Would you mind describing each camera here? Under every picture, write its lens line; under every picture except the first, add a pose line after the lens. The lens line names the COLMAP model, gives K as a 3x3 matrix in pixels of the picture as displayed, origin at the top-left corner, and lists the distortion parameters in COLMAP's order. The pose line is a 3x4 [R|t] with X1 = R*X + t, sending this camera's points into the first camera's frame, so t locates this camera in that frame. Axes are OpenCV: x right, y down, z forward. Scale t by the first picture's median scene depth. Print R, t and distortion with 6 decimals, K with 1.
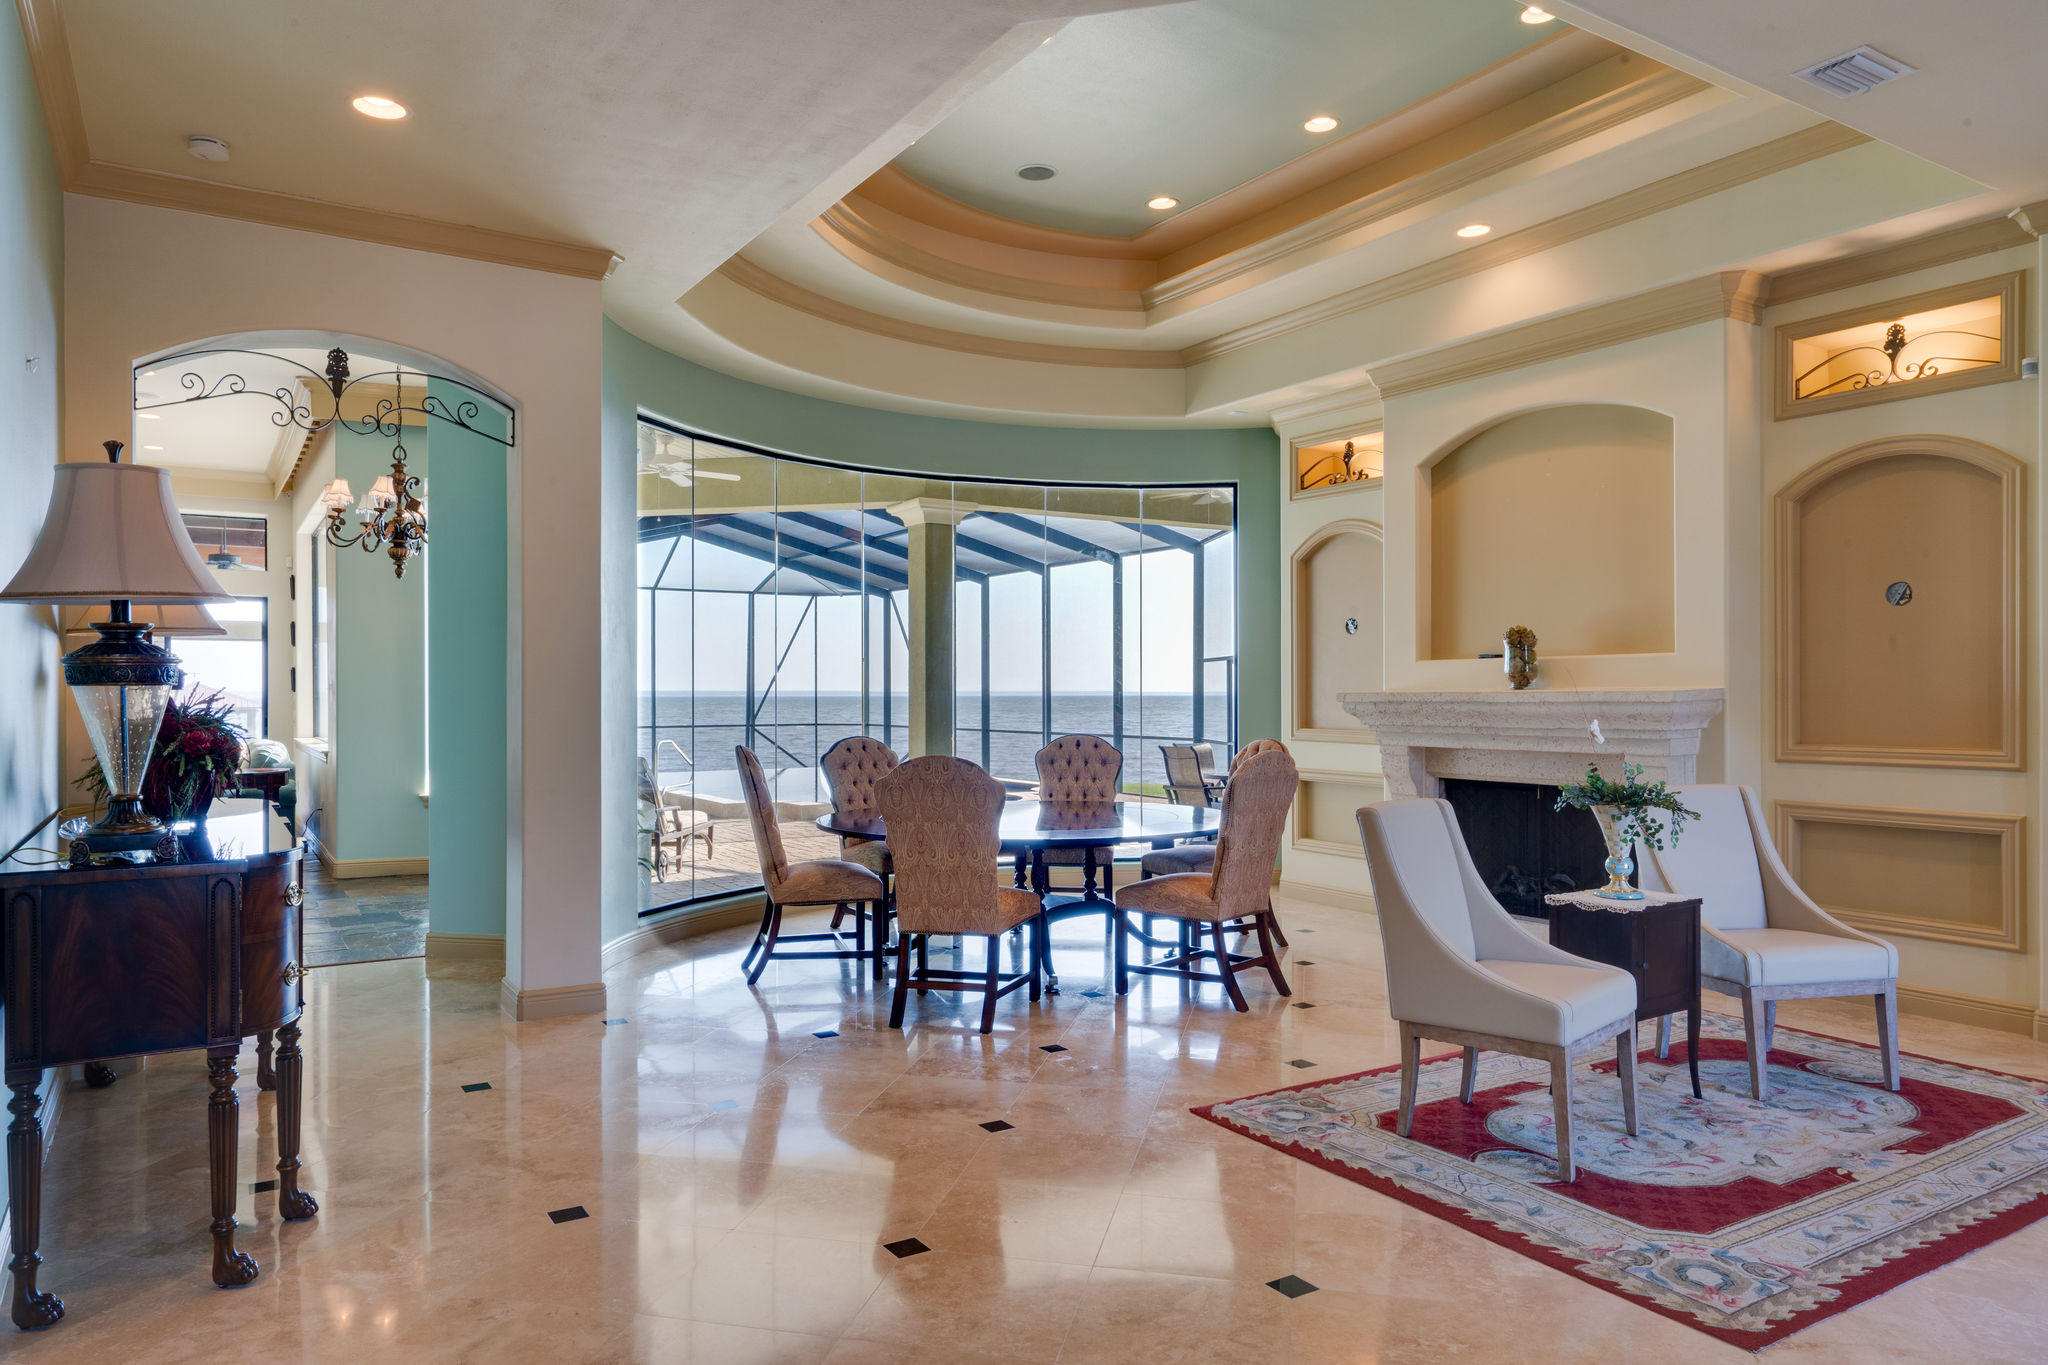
lens RADIAL K [[1304.4, 0, 1009.2], [0, 1304.4, 687.2], [0, 0, 1]] dist [0.013944, -0.004159]
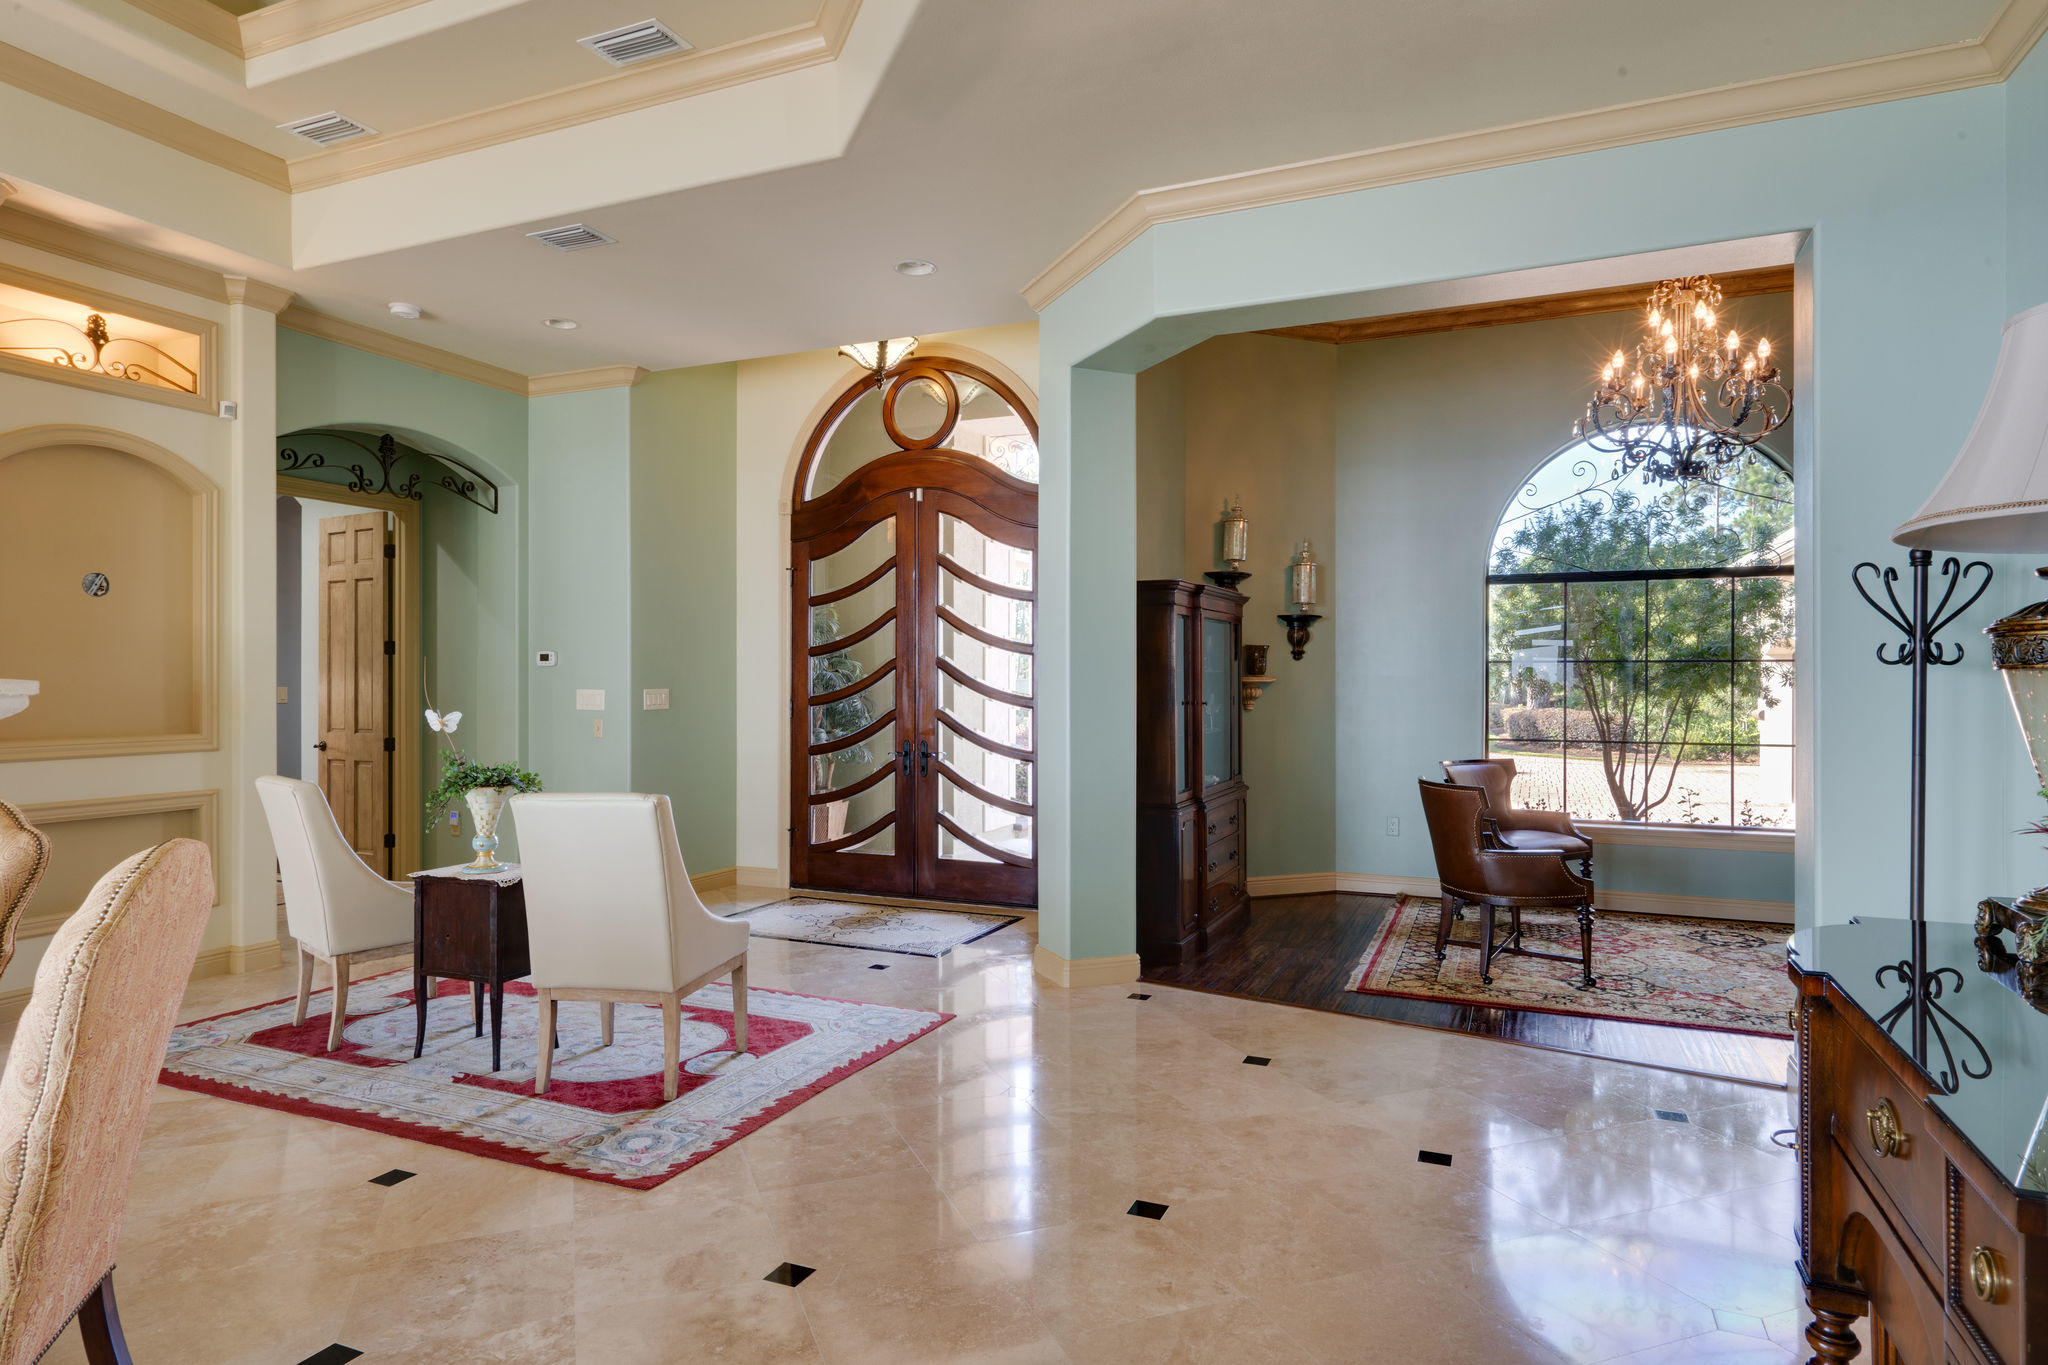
lens RADIAL K [[1168.9, 0, 1006.7], [0, 1168.9, 678.0], [0, 0, 1]] dist [0.001182, 0.000973]
pose [[-0.558336, 0.008292, 0.829573, -0.565001], [-0.000569, 0.999946, -0.010378, 0.011220], [-0.829615, -0.006267, -0.558301, 1.161478]]
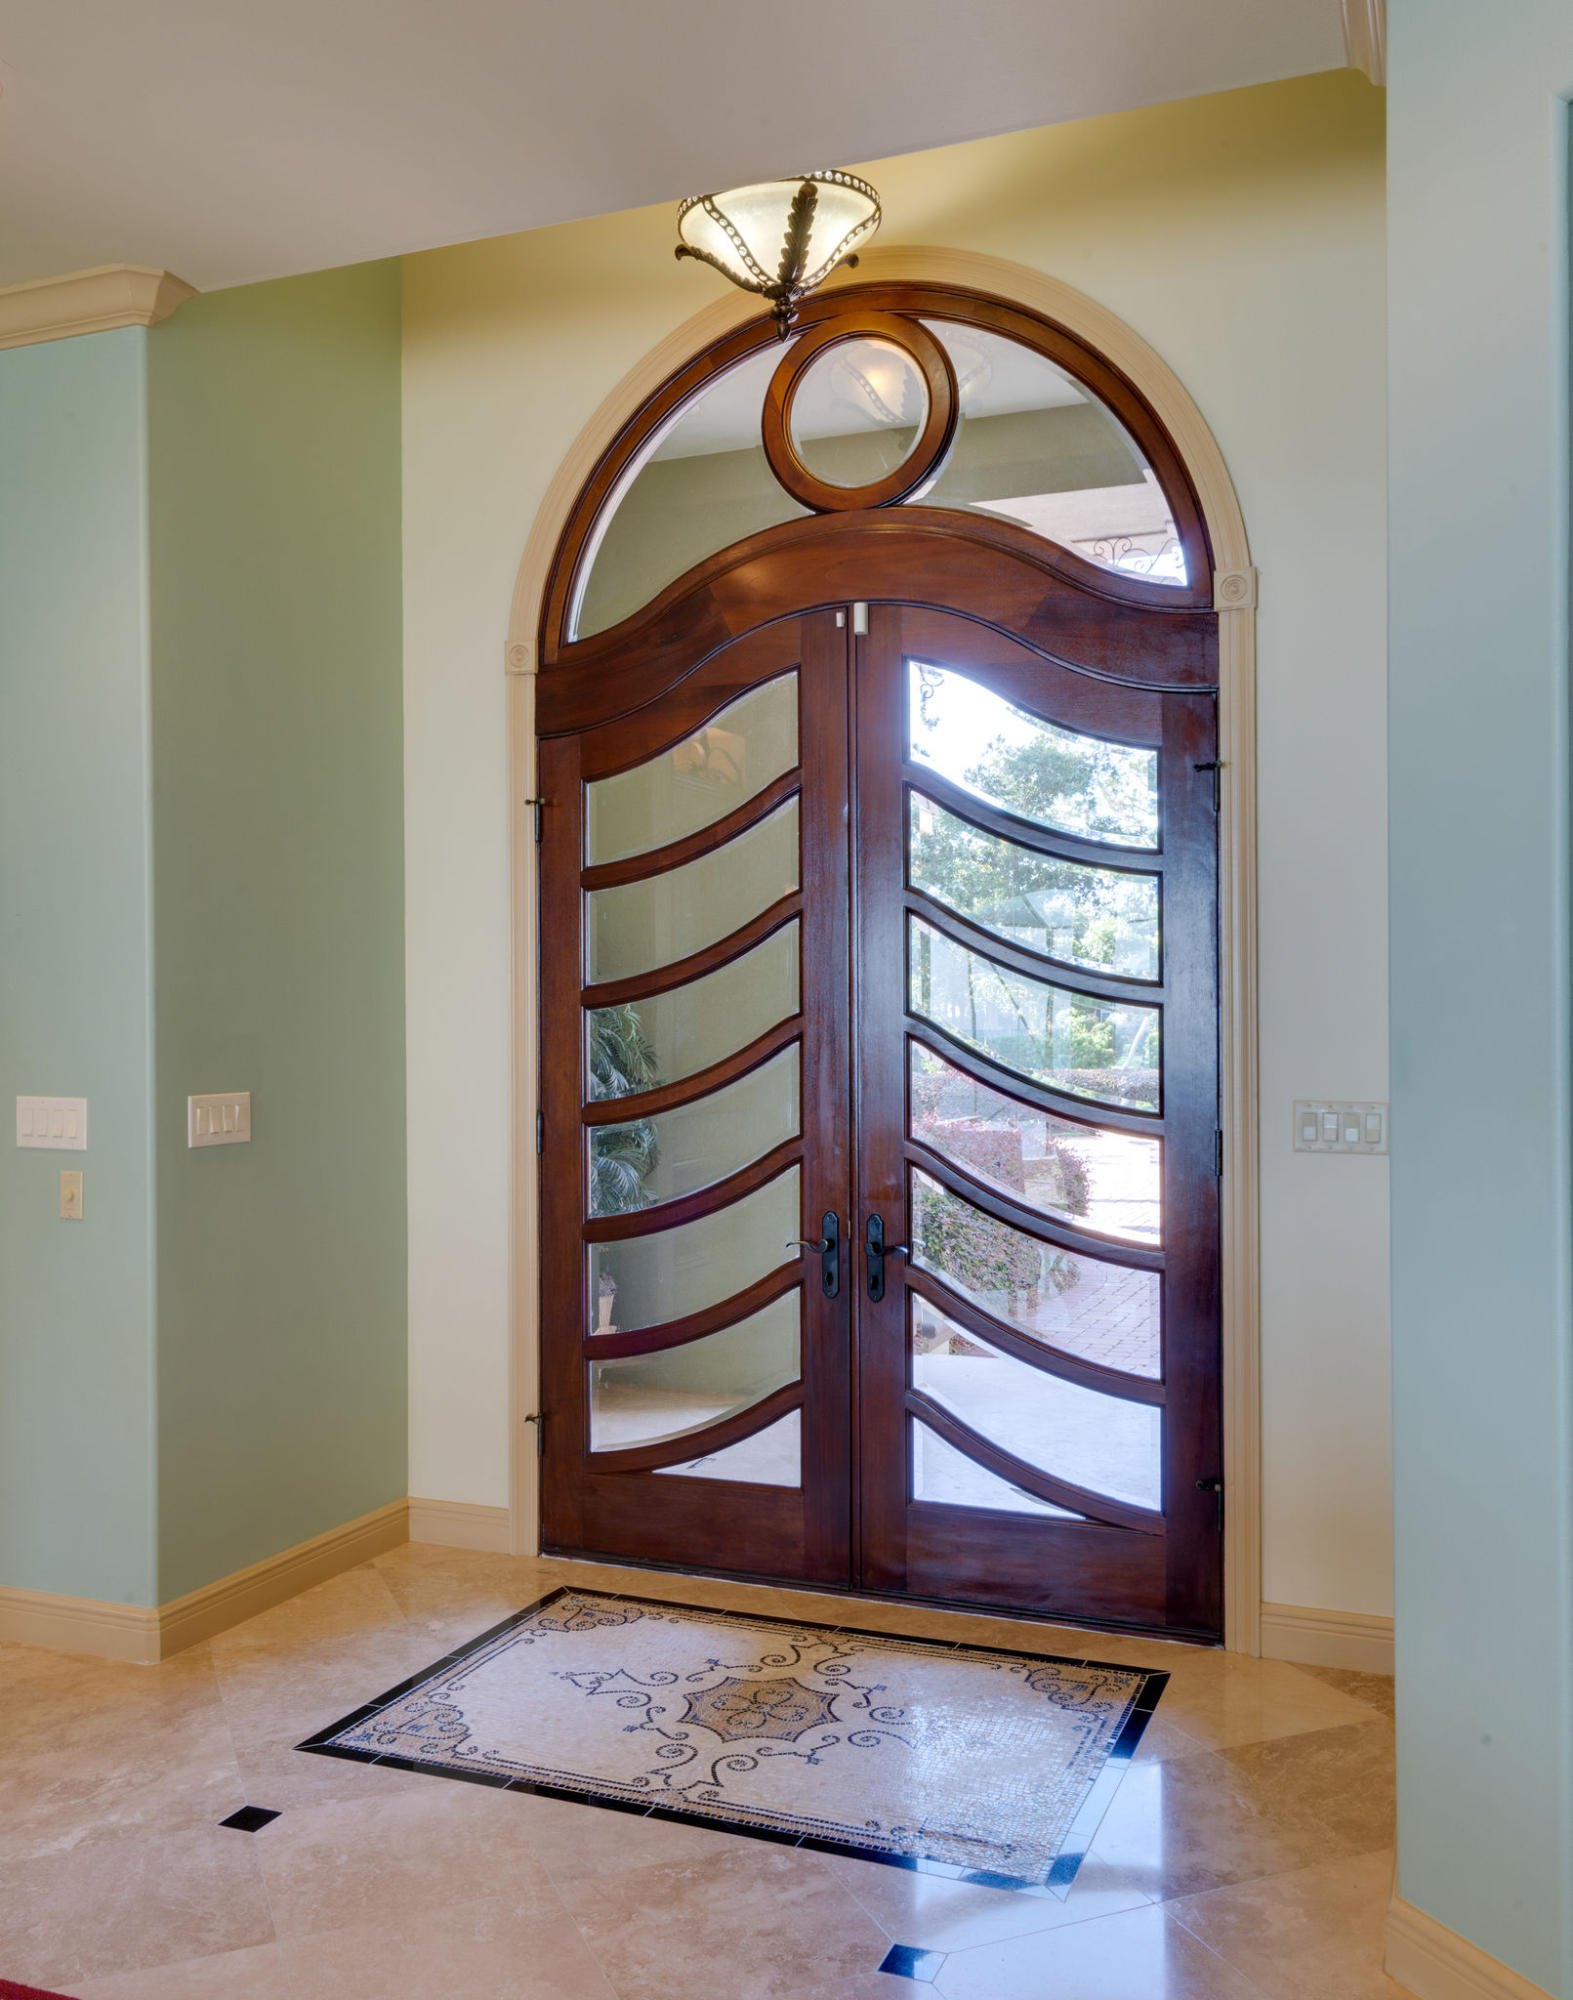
lens RADIAL K [[1696.8, 0, 771.2], [0, 1696.8, 1031.2], [0, 0, 1]] dist [0.006458, -0.003703]
pose [[-0.585725, 0.004400, 0.810498, 0.088717], [0.003575, 0.999990, -0.002845, -0.020452], [-0.810502, 0.001231, -0.585735, 0.968719]]
